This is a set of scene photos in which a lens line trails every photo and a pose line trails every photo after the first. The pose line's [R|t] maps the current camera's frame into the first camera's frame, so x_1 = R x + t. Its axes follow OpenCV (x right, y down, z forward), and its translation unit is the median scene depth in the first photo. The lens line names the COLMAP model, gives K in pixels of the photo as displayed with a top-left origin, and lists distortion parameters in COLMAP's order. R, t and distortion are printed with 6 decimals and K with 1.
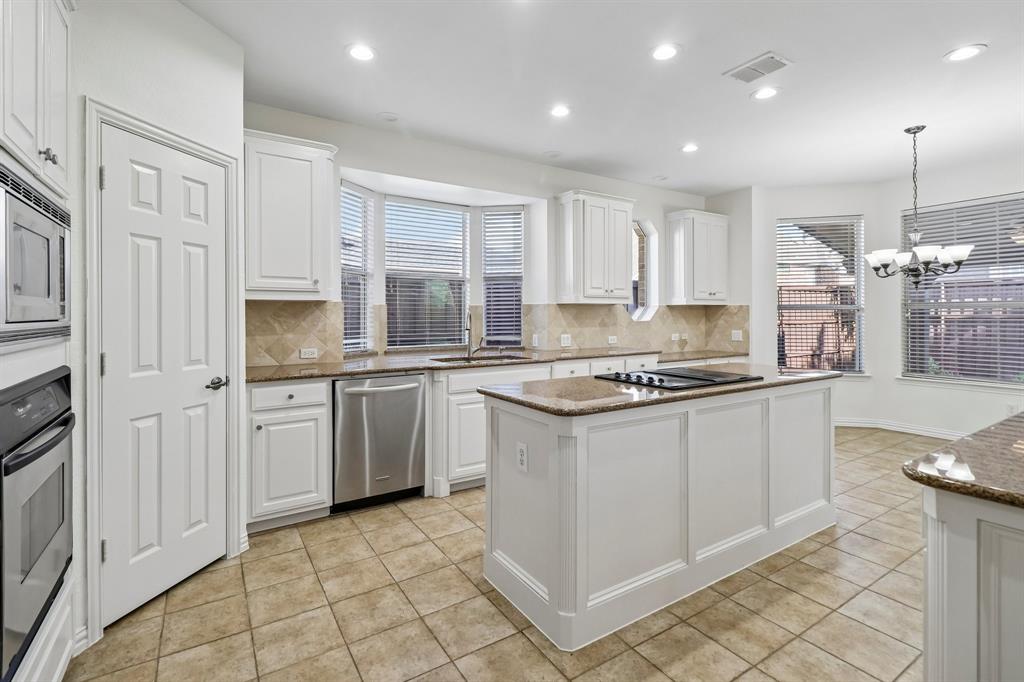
lens RADIAL K [[472.9, 0, 509.3], [0, 472.9, 315.0], [0, 0, 1]] dist [0.016067, -0.009900]
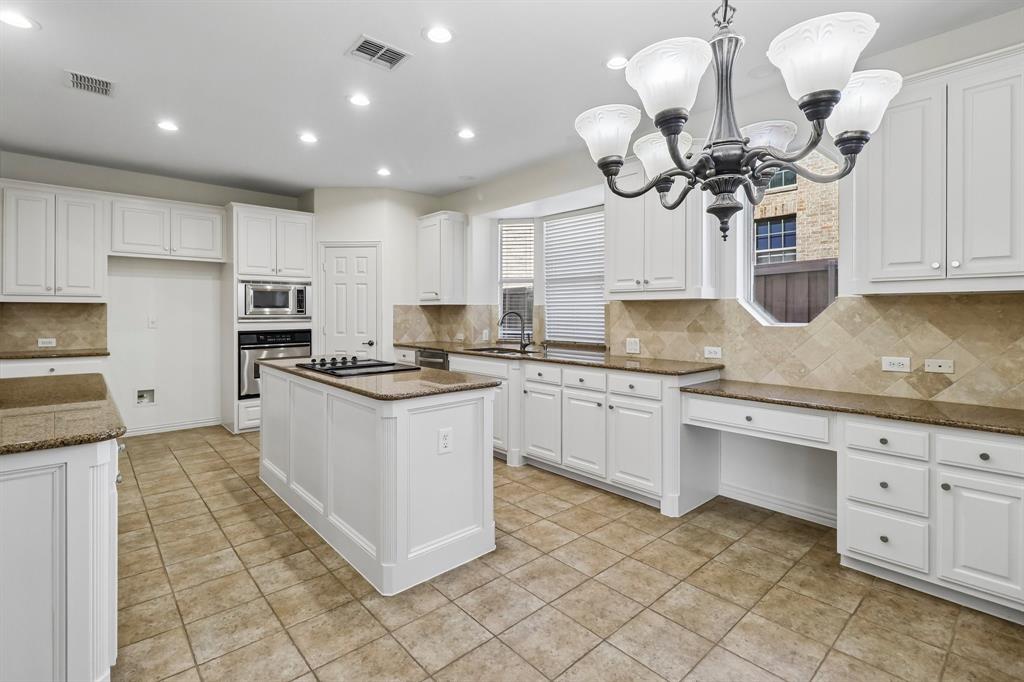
lens RADIAL K [[472.9, 0, 509.8], [0, 472.9, 311.2], [0, 0, 1]] dist [0.016067, -0.009900]
pose [[0.165274, 0.001292, -0.986247, 1.201622], [-0.000151, 0.999999, 0.001285, -0.009048], [0.986248, -0.000064, 0.165274, 0.885005]]
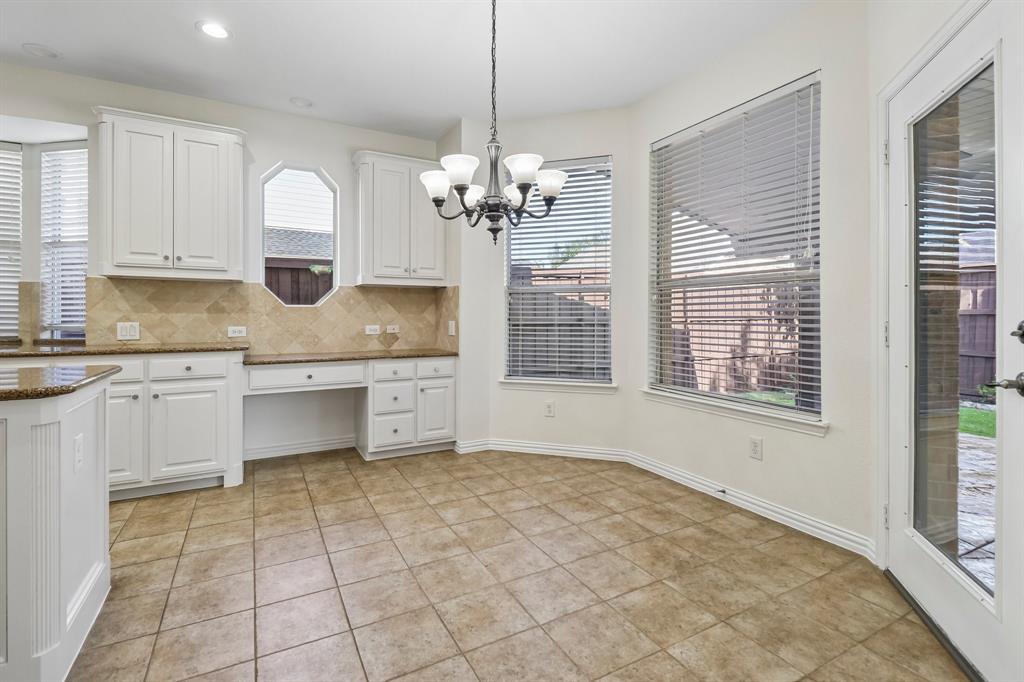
lens RADIAL K [[472.9, 0, 509.8], [0, 472.9, 318.5], [0, 0, 1]] dist [0.016067, -0.009900]
pose [[0.998060, 0.005995, -0.061971, 0.977096], [-0.005662, 0.999969, 0.005559, 0.038222], [0.062002, -0.005198, 0.998062, 0.453119]]
